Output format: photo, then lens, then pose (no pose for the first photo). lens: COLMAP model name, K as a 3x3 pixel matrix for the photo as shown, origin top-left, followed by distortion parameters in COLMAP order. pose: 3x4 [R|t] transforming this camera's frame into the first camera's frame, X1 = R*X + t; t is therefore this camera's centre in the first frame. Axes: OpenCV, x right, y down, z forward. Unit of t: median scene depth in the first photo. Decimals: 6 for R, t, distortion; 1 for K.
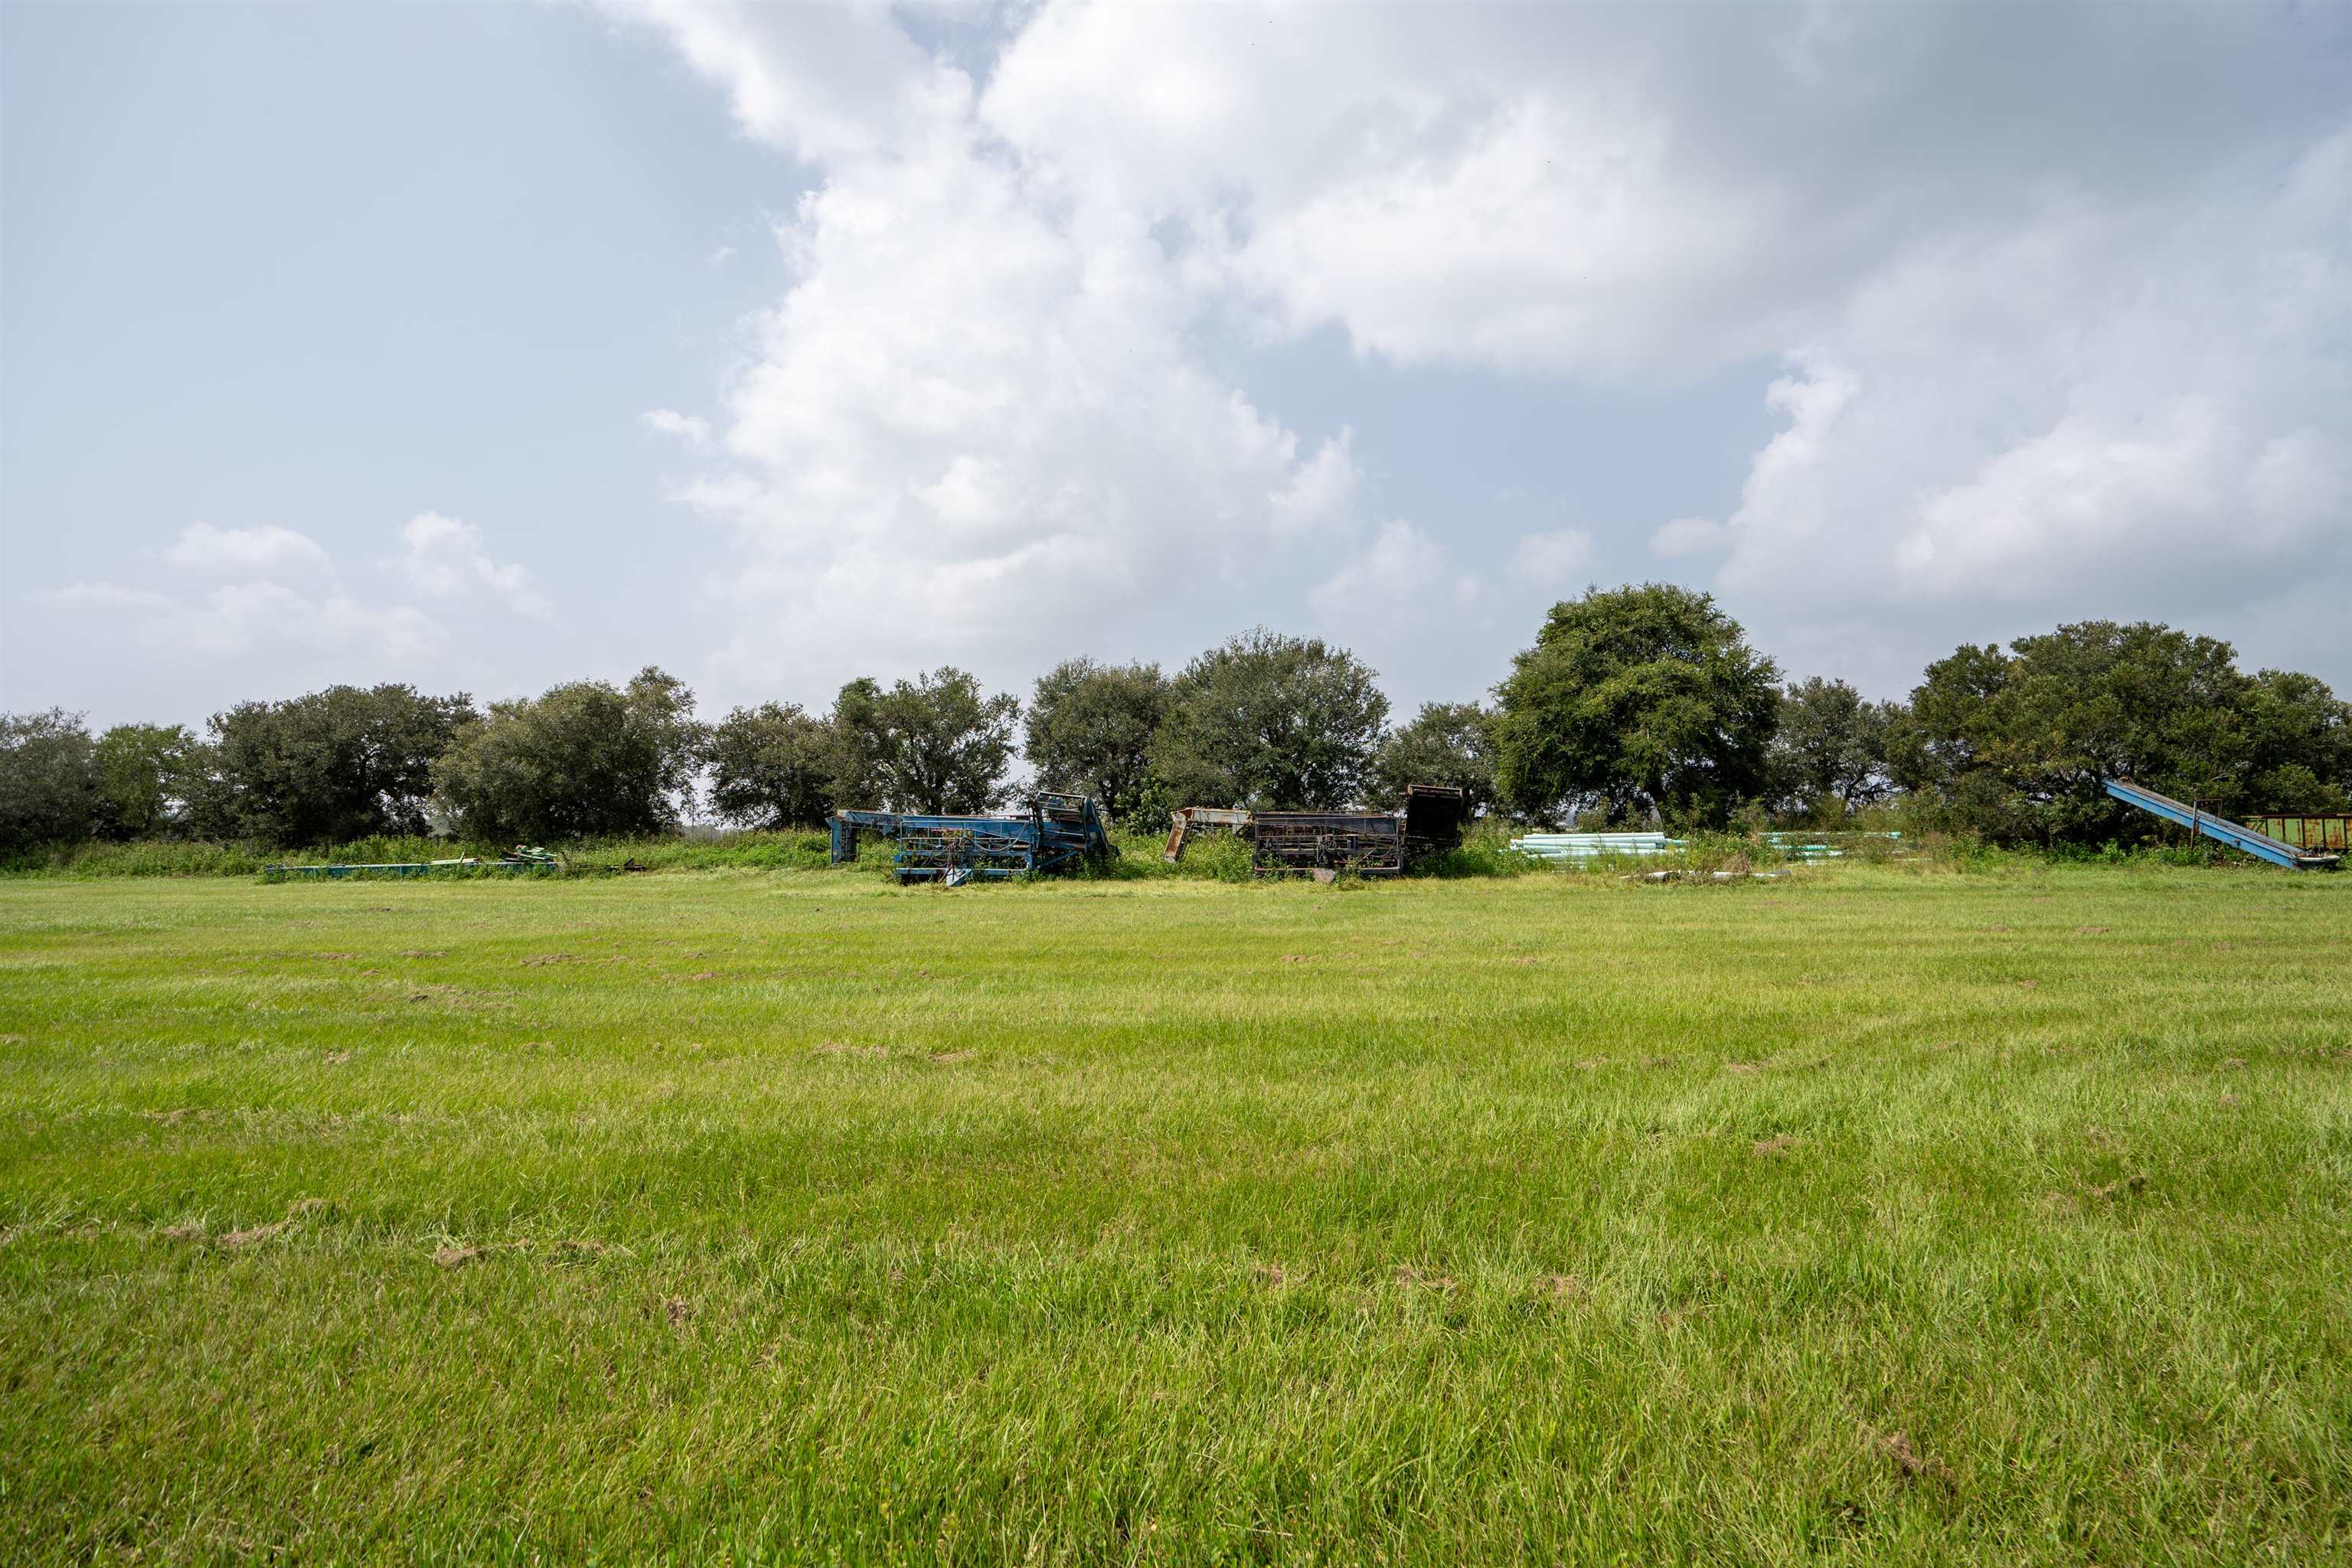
lens RADIAL K [[1096.2, 0, 1180.4], [0, 1096.2, 789.1], [0, 0, 1]] dist [-0.060031, 0.024688]
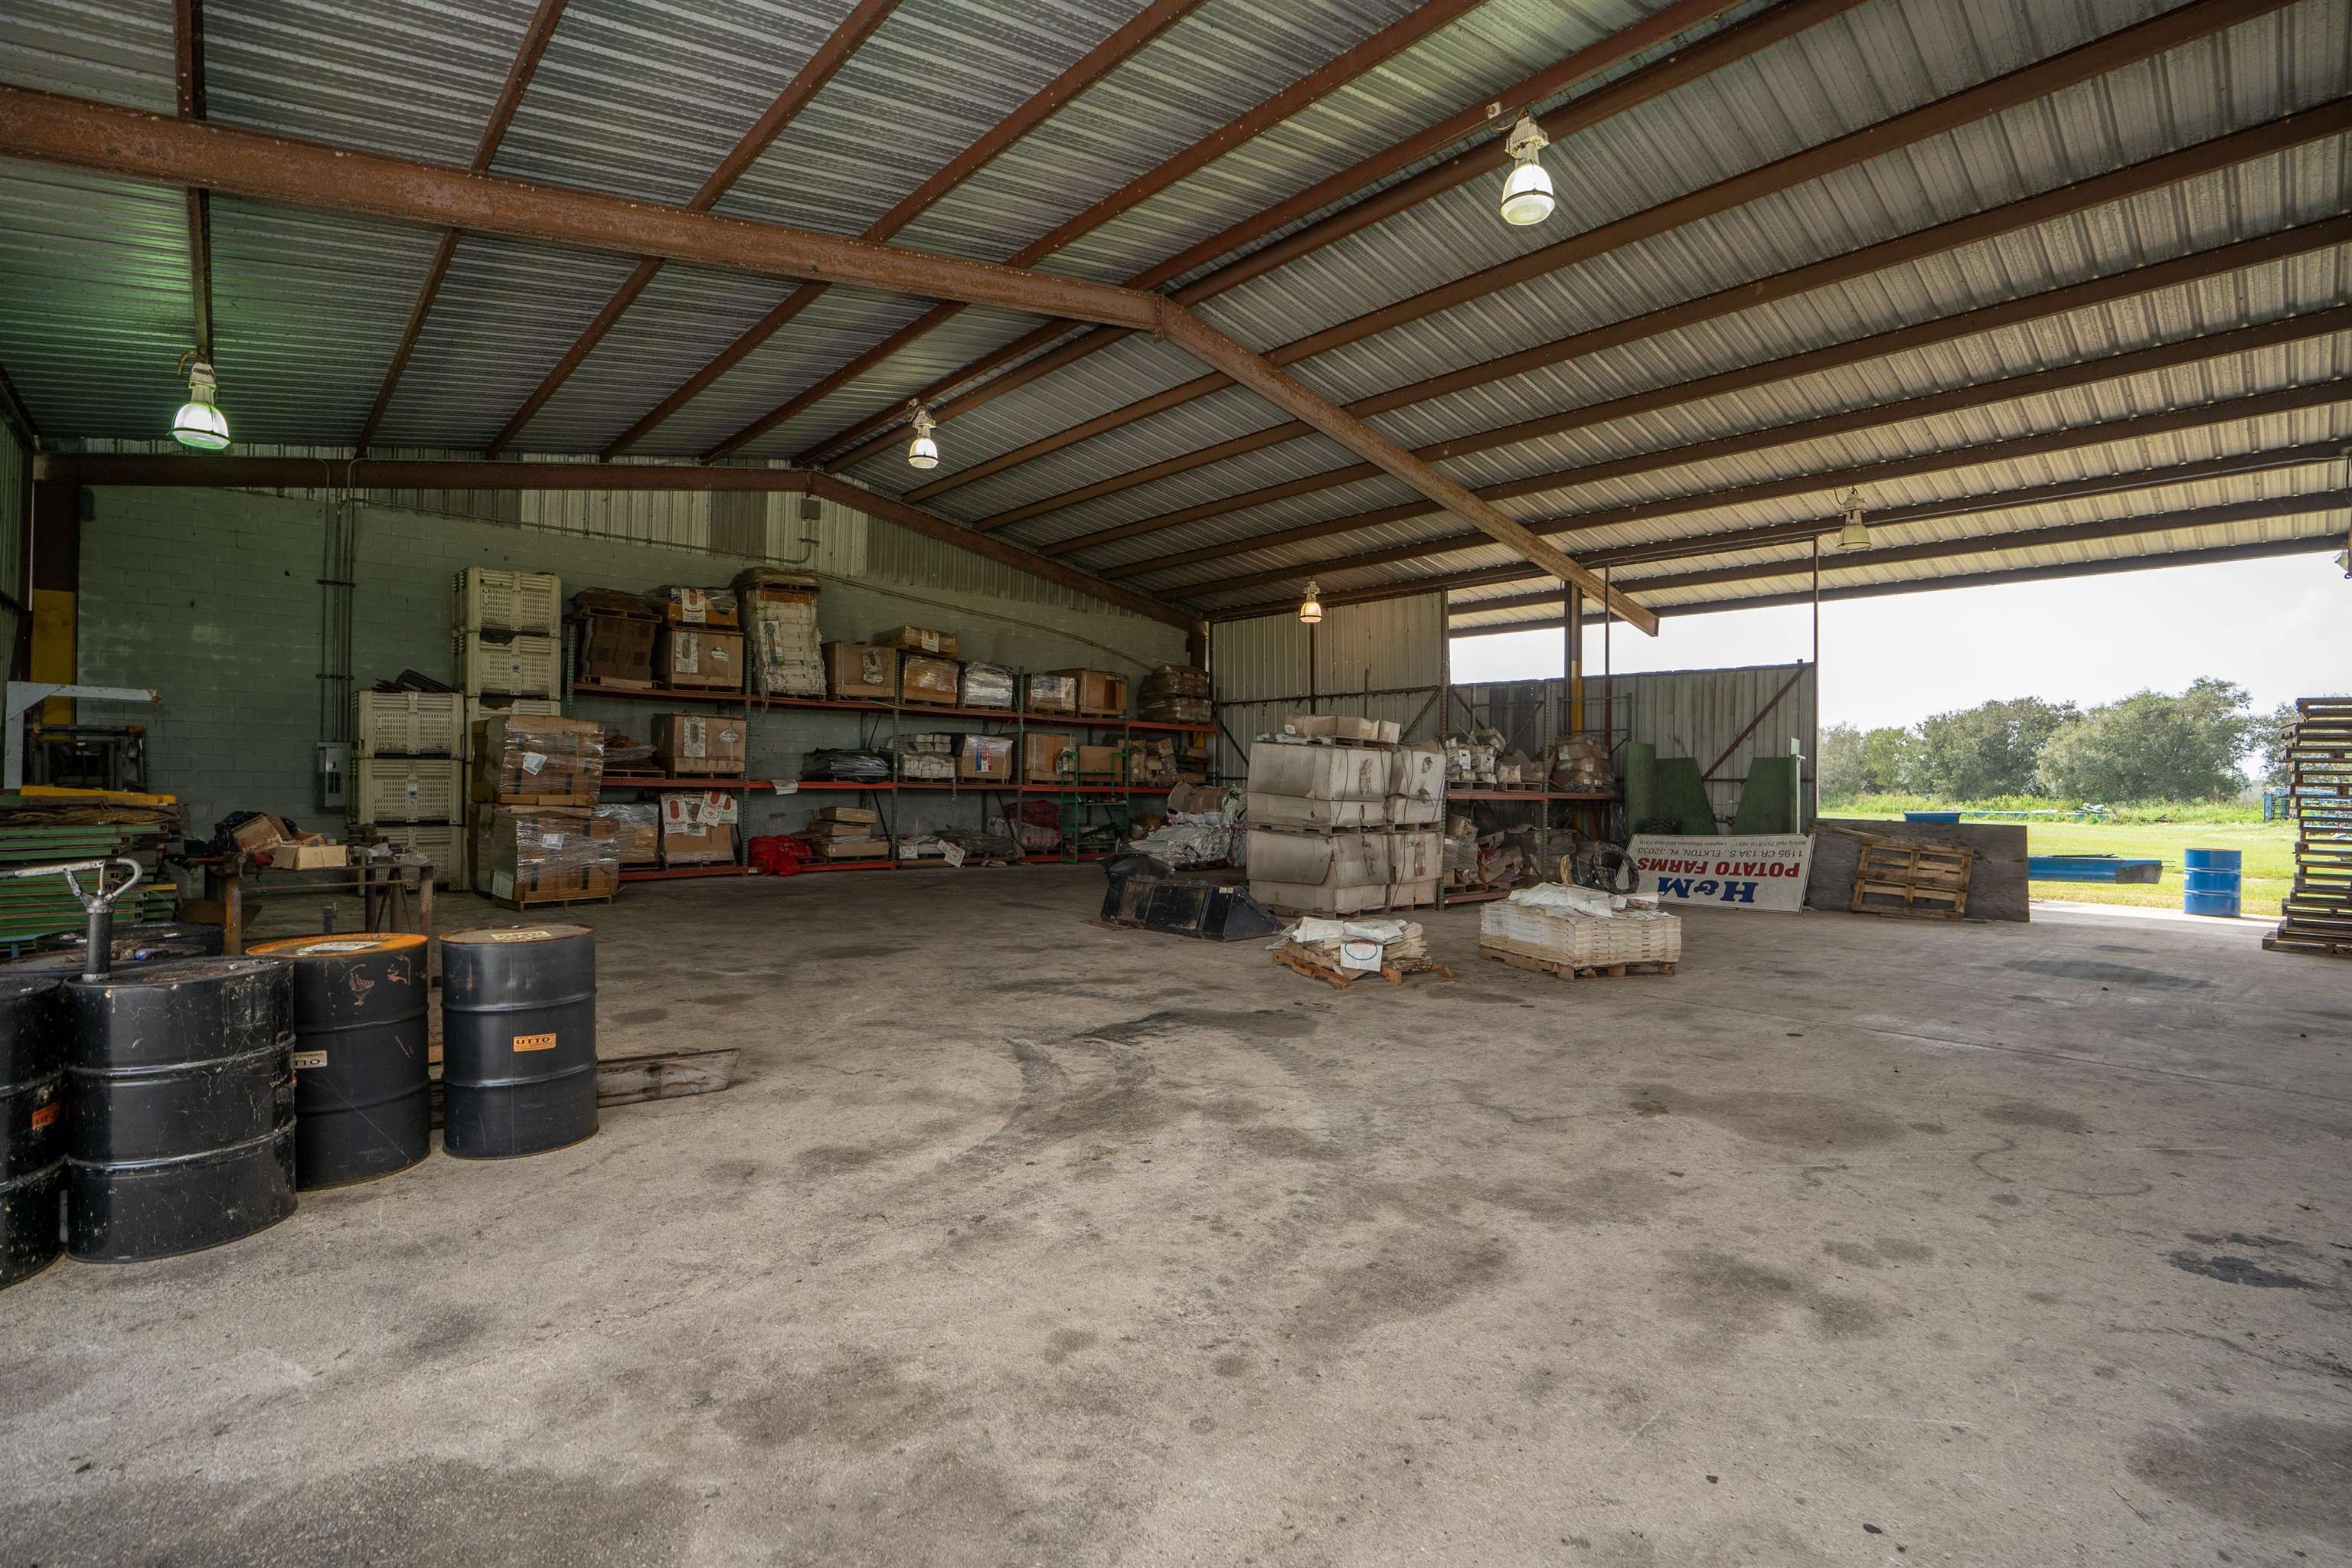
lens RADIAL K [[1096.2, 0, 1180.4], [0, 1096.2, 789.1], [0, 0, 1]] dist [-0.060031, 0.024688]
pose [[0.207134, 0.023387, -0.978033, 0.573047], [0.015602, 0.999508, 0.027205, -0.028233], [0.978188, -0.020895, 0.206667, -0.567779]]
